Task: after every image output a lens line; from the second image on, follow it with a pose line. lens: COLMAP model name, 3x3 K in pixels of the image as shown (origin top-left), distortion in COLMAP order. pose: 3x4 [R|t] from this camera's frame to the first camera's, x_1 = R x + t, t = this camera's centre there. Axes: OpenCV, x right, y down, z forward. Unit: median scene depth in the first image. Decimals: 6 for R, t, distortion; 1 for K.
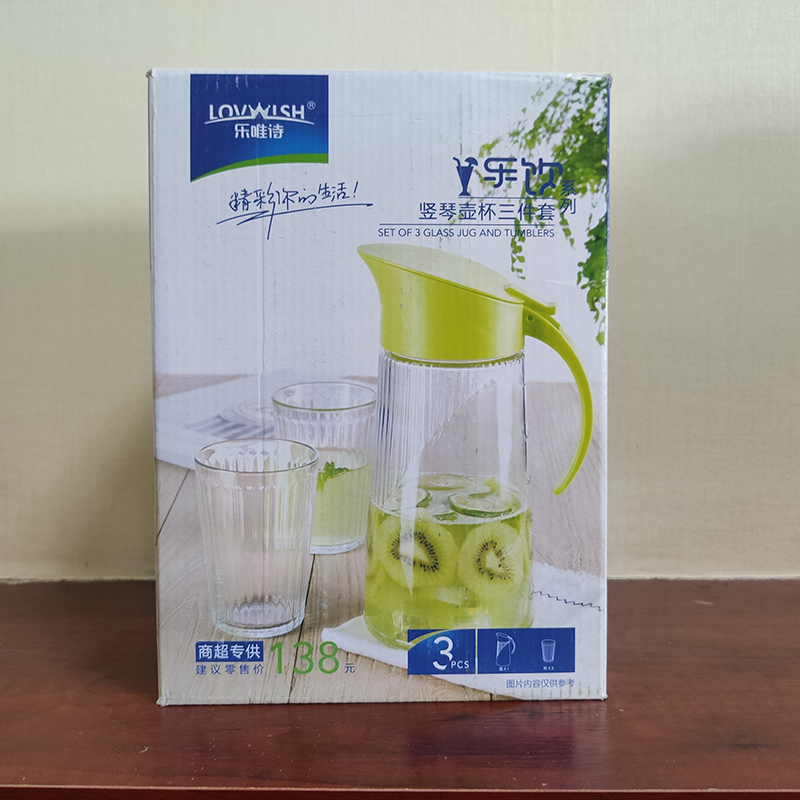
lens RADIAL K [[863.6, 0, 413.8], [0, 863.6, 394.5], [0, 0, 1]] dist [-0.031844, 0.000000]
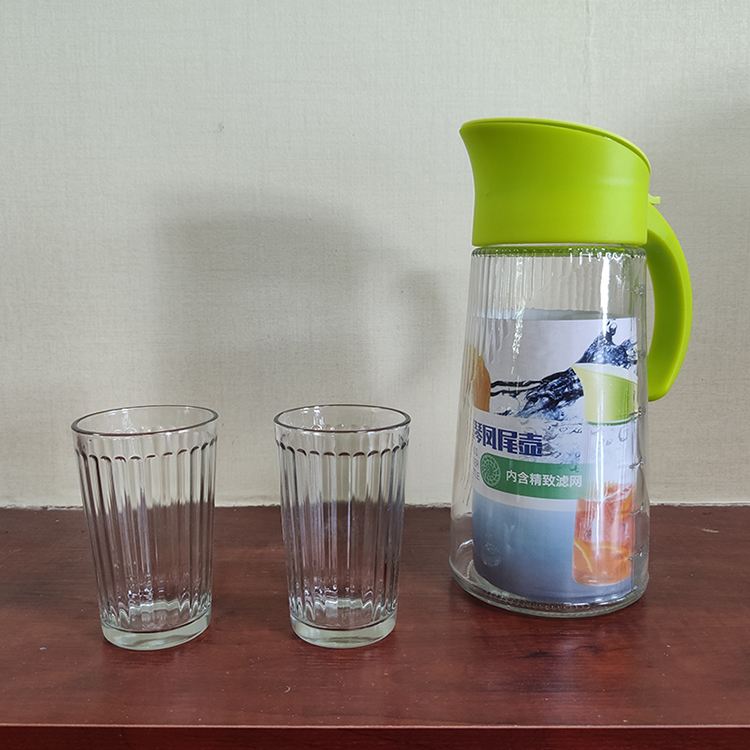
lens RADIAL K [[809.6, 0, 383.6], [0, 809.6, 370.8], [0, 0, 1]] dist [-0.031844, 0.000000]
pose [[0.999924, 0.001429, 0.012220, -0.104300], [-0.002883, 0.992787, 0.119855, -0.090658], [-0.011961, -0.119881, 0.992716, -0.041261]]
